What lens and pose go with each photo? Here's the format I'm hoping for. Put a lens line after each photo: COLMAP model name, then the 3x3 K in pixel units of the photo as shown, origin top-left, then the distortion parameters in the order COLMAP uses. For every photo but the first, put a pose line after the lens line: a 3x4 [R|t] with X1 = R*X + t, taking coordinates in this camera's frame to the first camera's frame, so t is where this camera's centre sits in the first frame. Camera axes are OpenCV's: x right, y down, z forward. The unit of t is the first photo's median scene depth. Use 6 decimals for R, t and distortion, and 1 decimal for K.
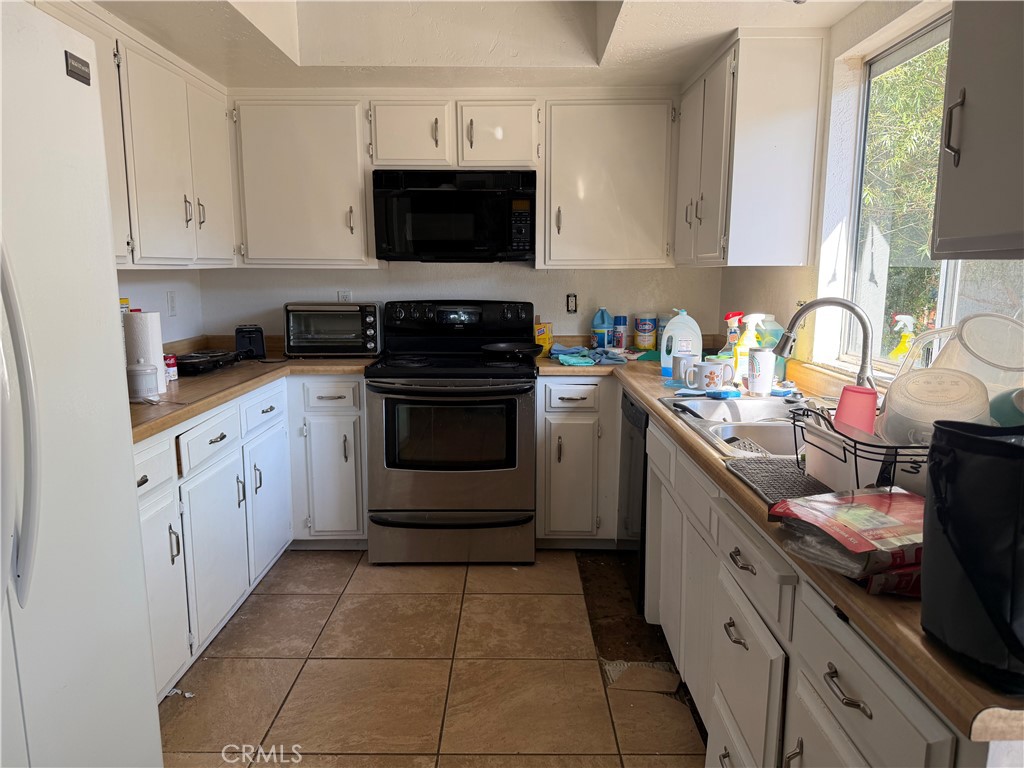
lens RADIAL K [[713.3, 0, 512.0], [0, 713.3, 384.0], [0, 0, 1]] dist [0.085738, -0.189102]
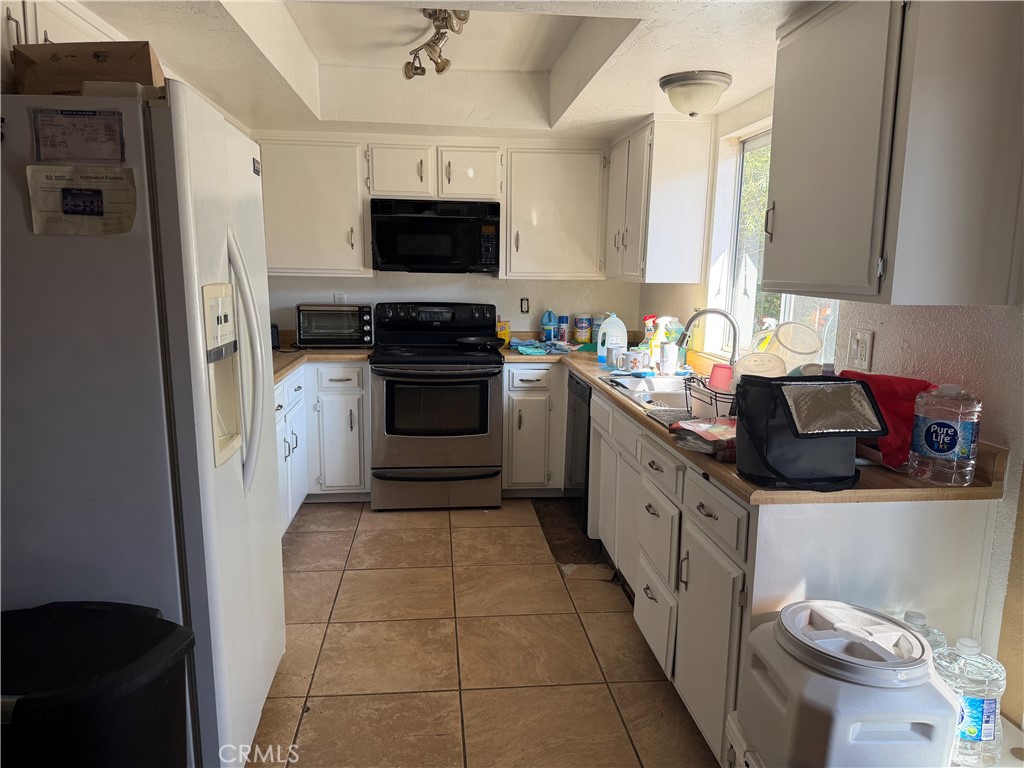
lens RADIAL K [[713.3, 0, 512.0], [0, 713.3, 384.0], [0, 0, 1]] dist [0.085738, -0.189102]
pose [[0.993735, -0.004103, 0.111682, -0.094277], [0.003003, 0.999945, 0.010014, 0.014649], [-0.111717, -0.009616, 0.993694, -0.293463]]
